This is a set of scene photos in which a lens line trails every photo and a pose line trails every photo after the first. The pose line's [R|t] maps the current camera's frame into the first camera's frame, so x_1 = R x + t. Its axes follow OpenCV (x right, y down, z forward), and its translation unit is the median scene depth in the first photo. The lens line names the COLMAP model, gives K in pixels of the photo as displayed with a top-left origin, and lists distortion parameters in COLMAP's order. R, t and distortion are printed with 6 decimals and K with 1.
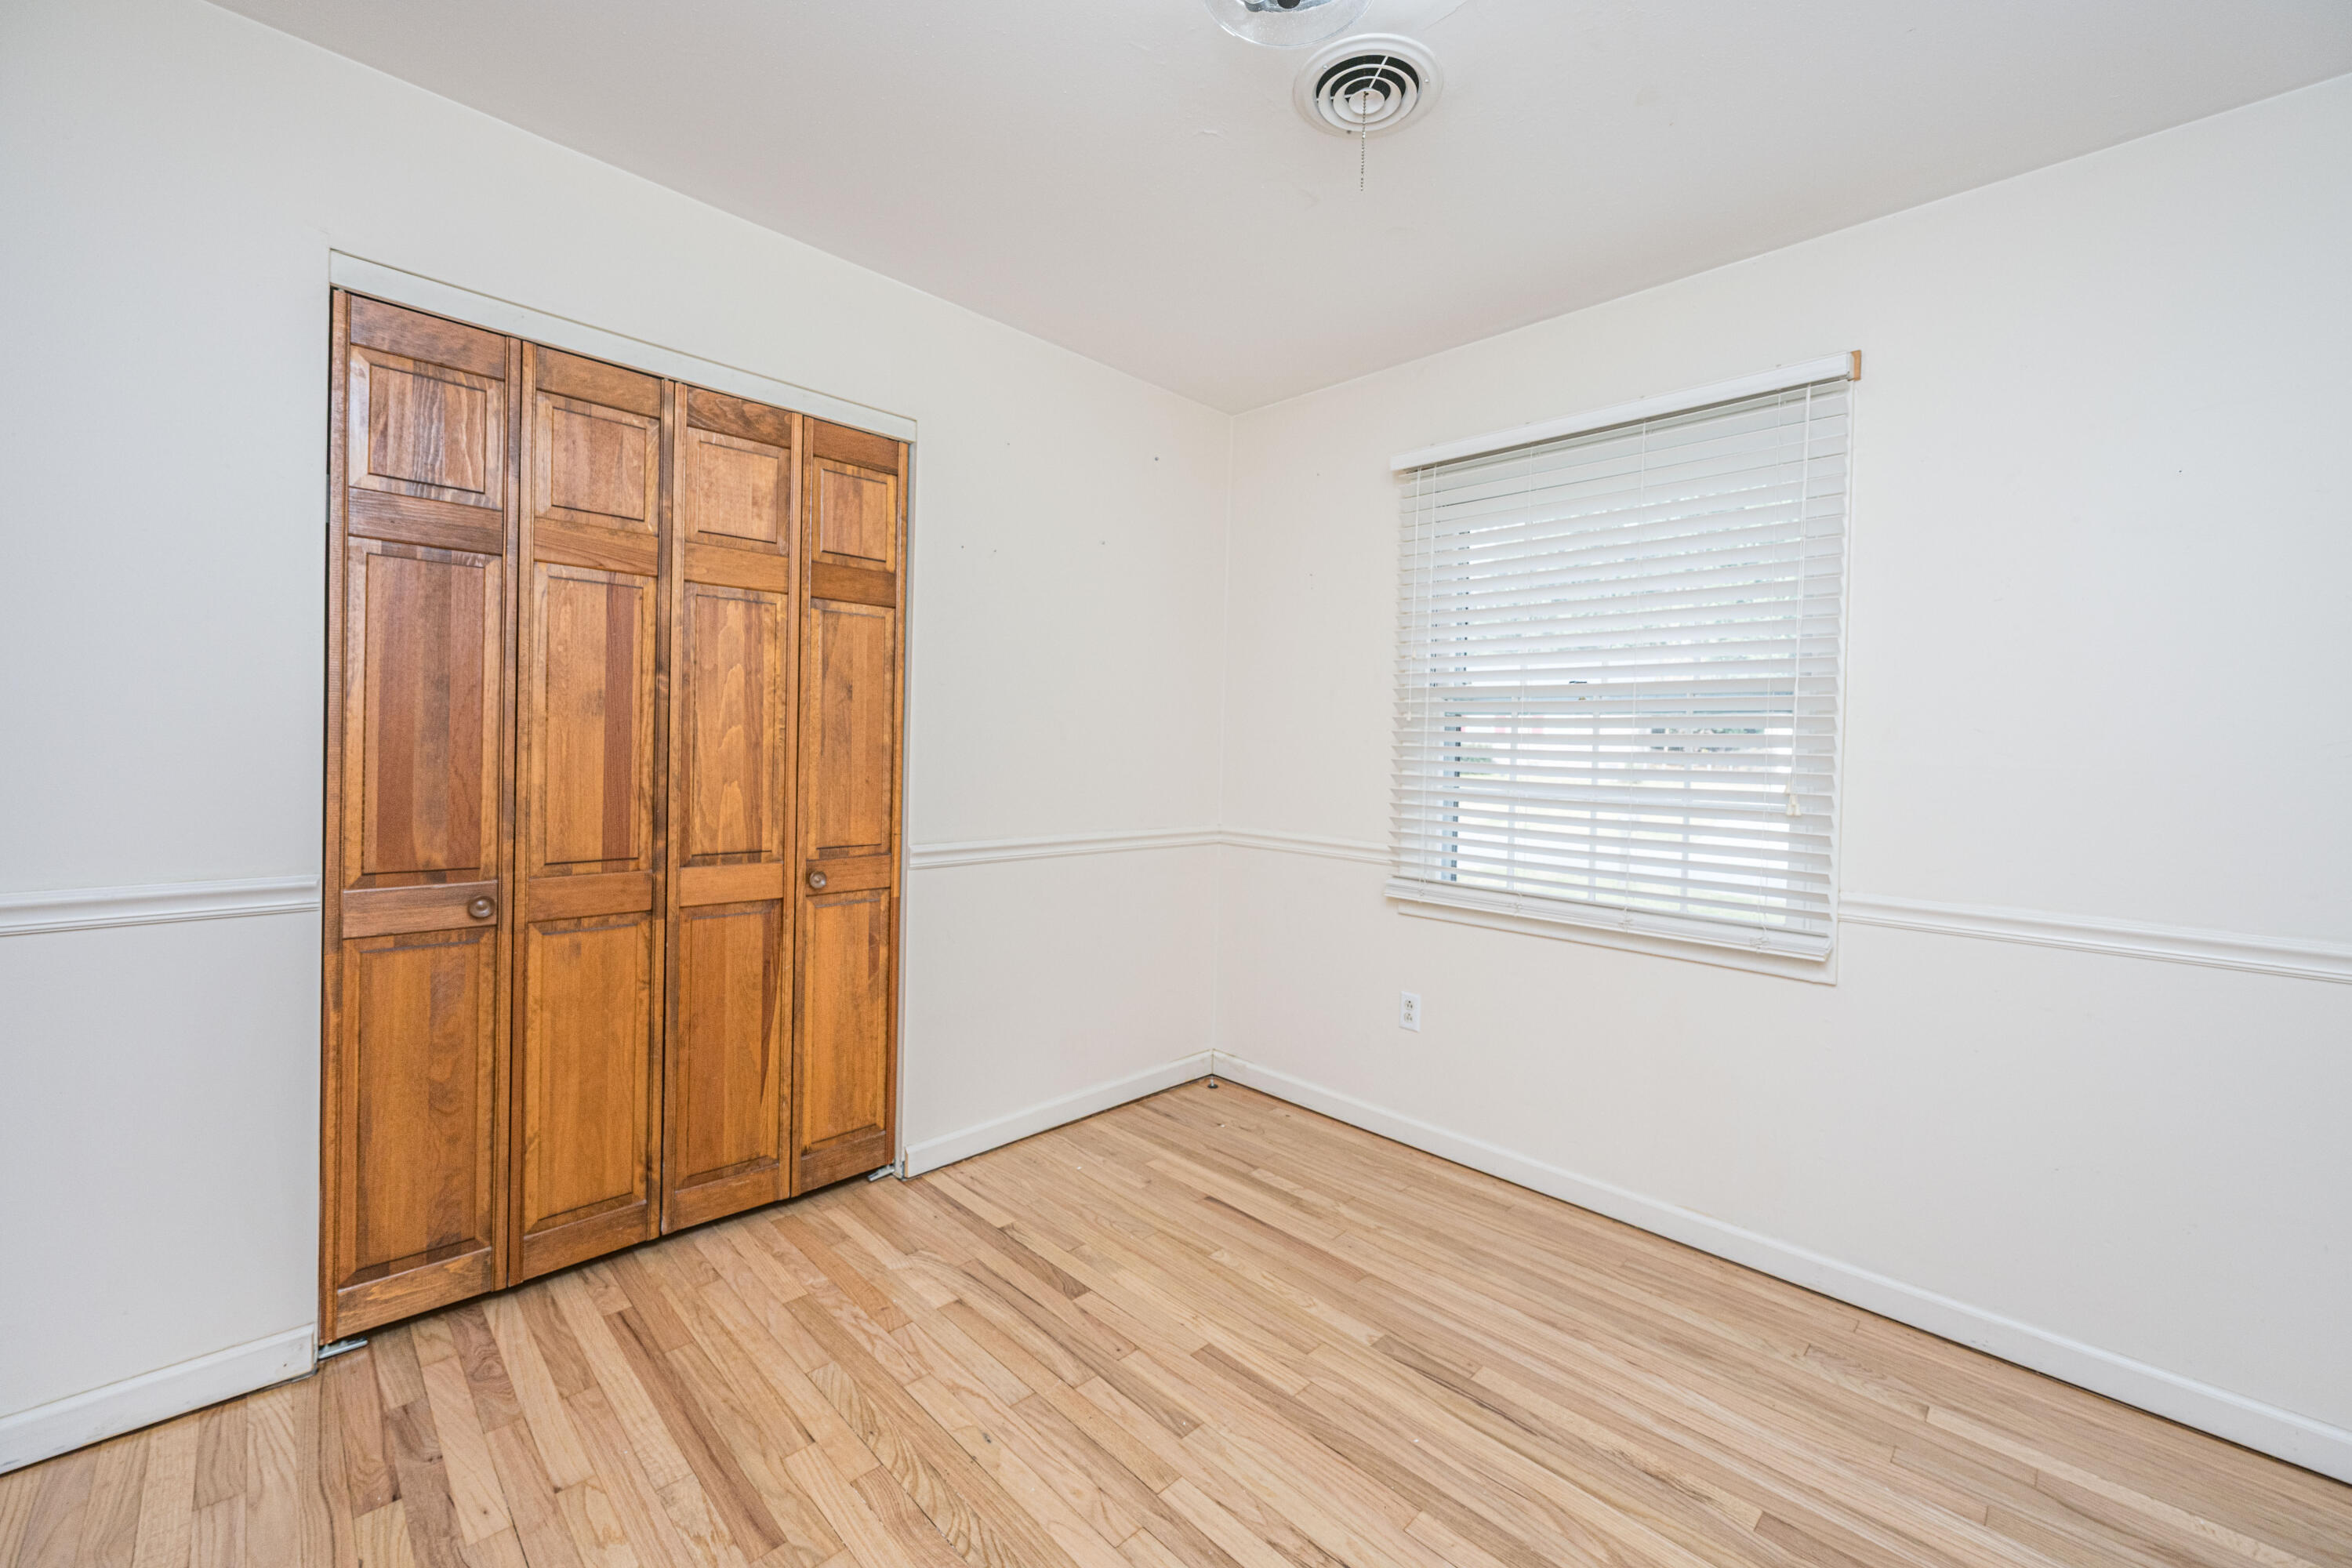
lens RADIAL K [[932.5, 0, 1161.8], [0, 932.5, 774.9], [0, 0, 1]] dist [-0.001957, 0.000740]
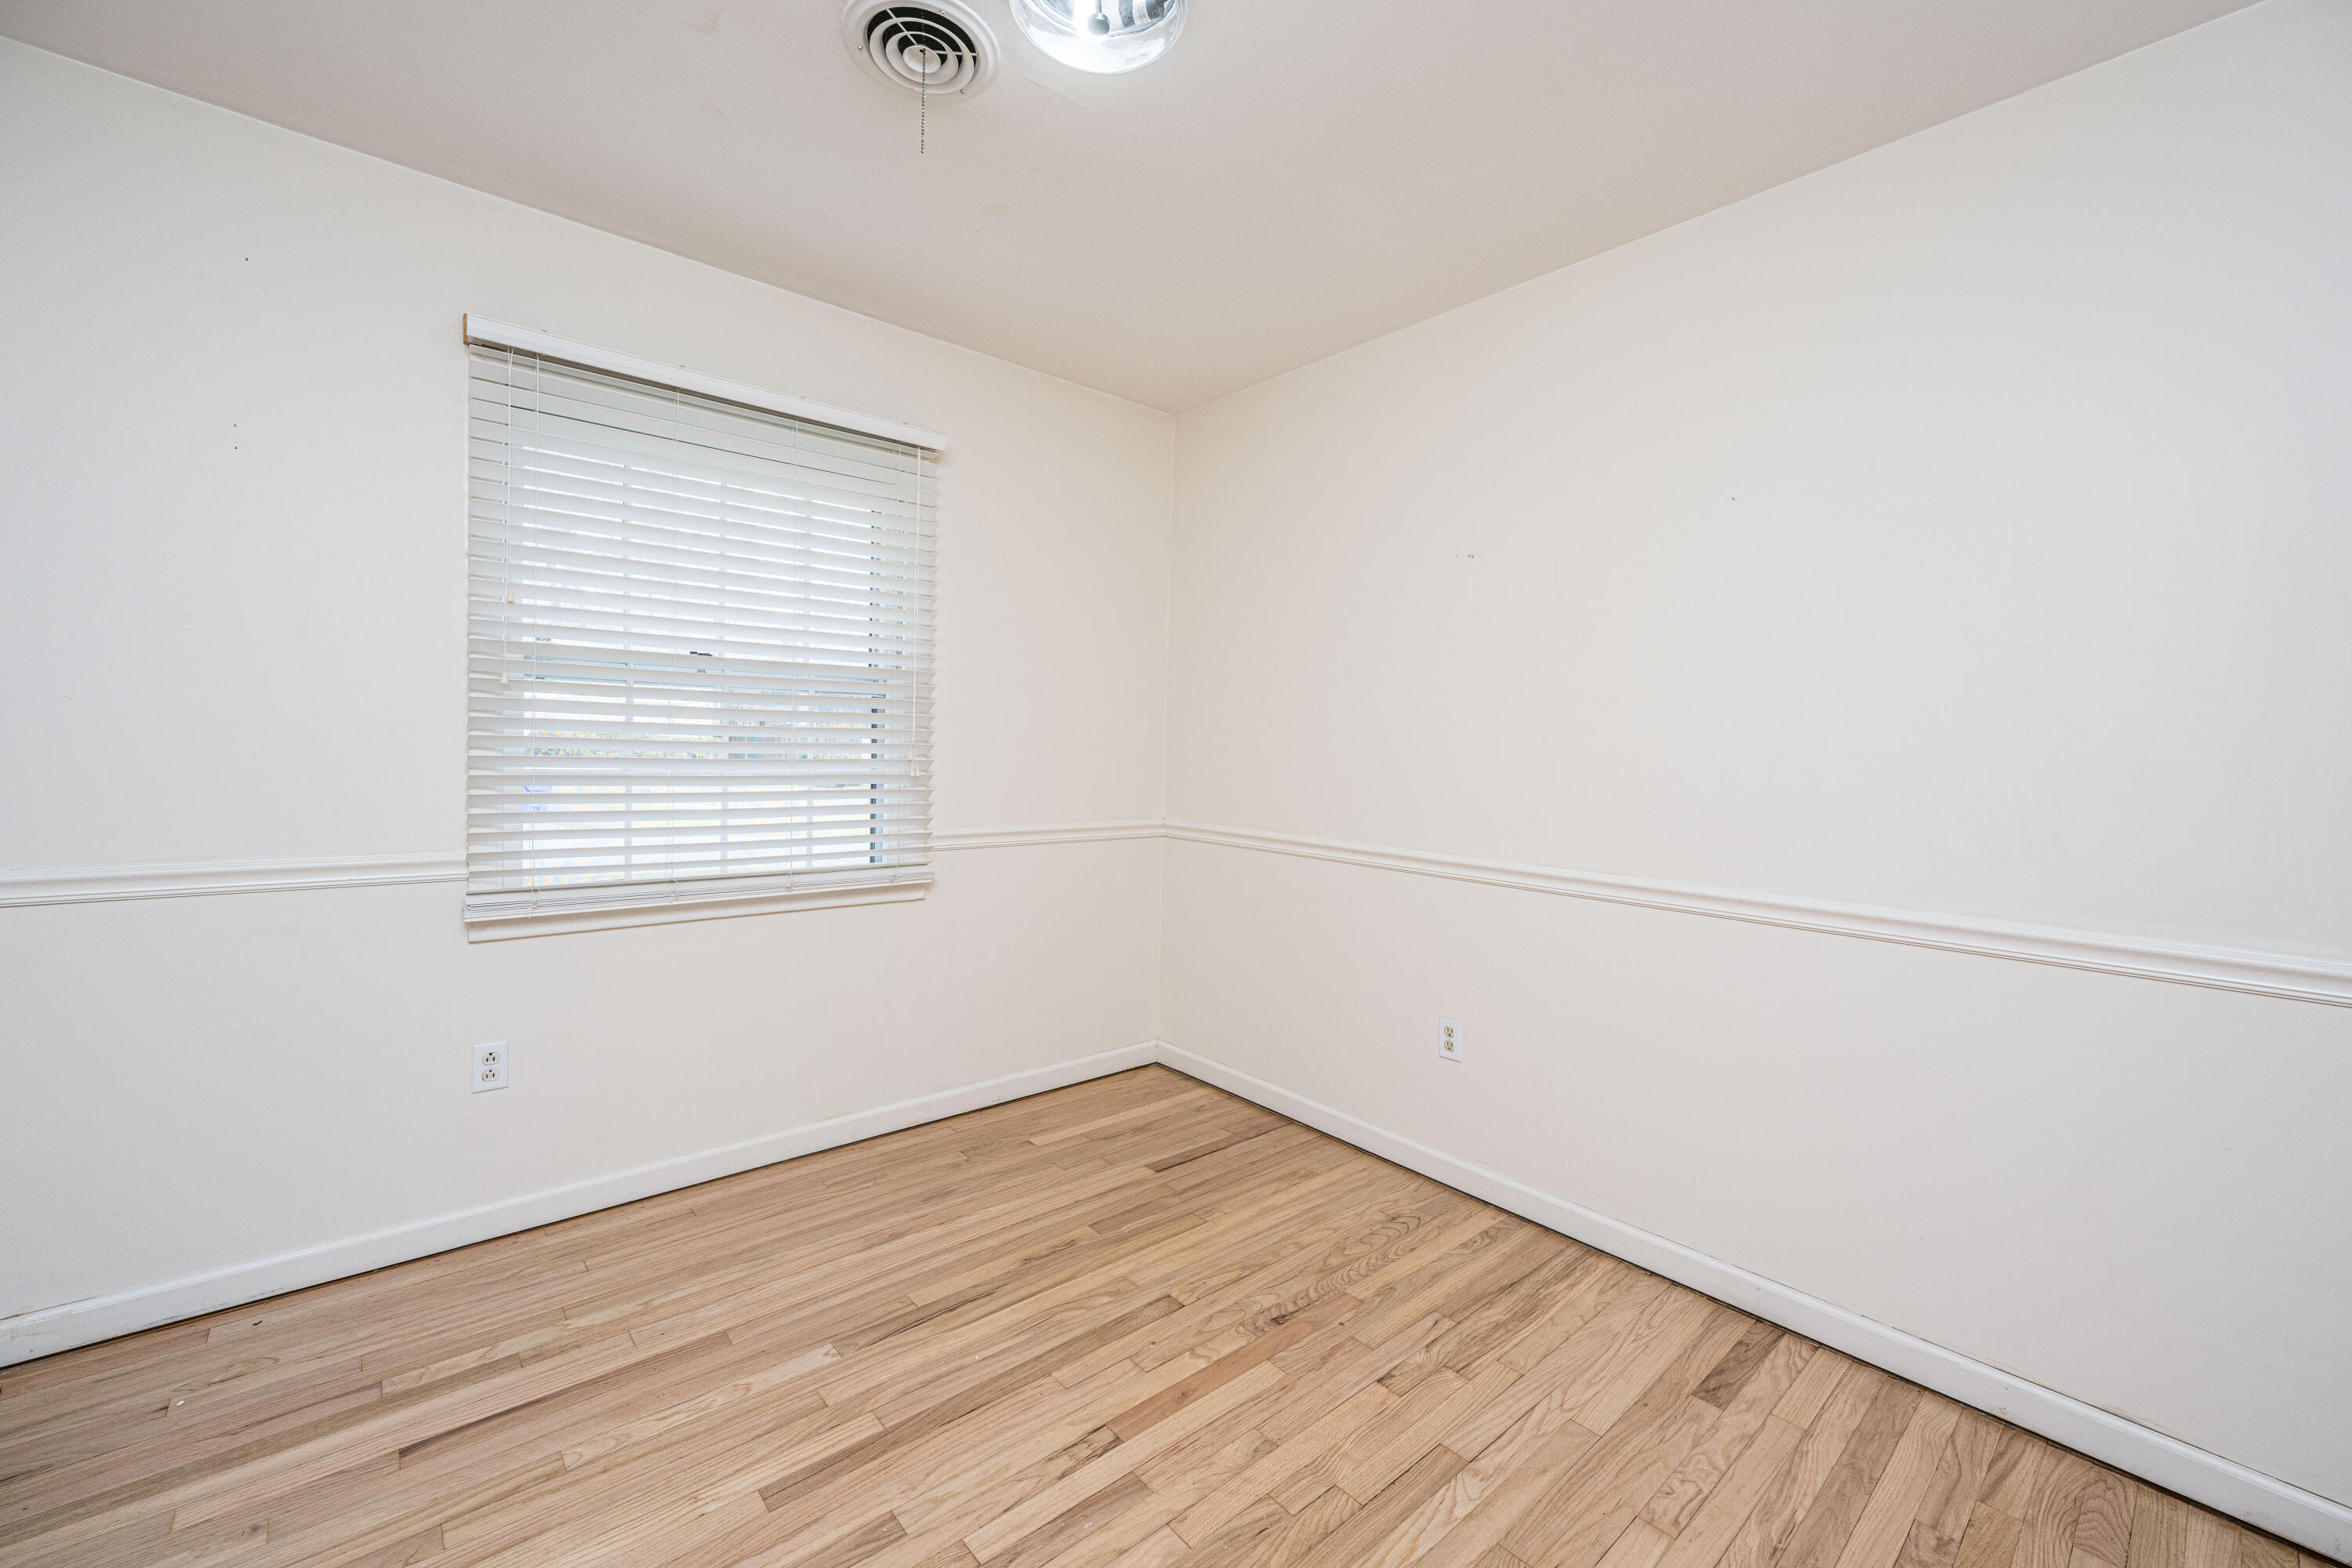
lens RADIAL K [[932.5, 0, 1192.1], [0, 932.5, 783.2], [0, 0, 1]] dist [-0.001957, 0.000740]
pose [[0.066228, -0.072049, 0.995200, -0.592744], [0.005451, 0.997401, 0.071846, -0.038622], [-0.997790, 0.000667, 0.066448, 0.514015]]
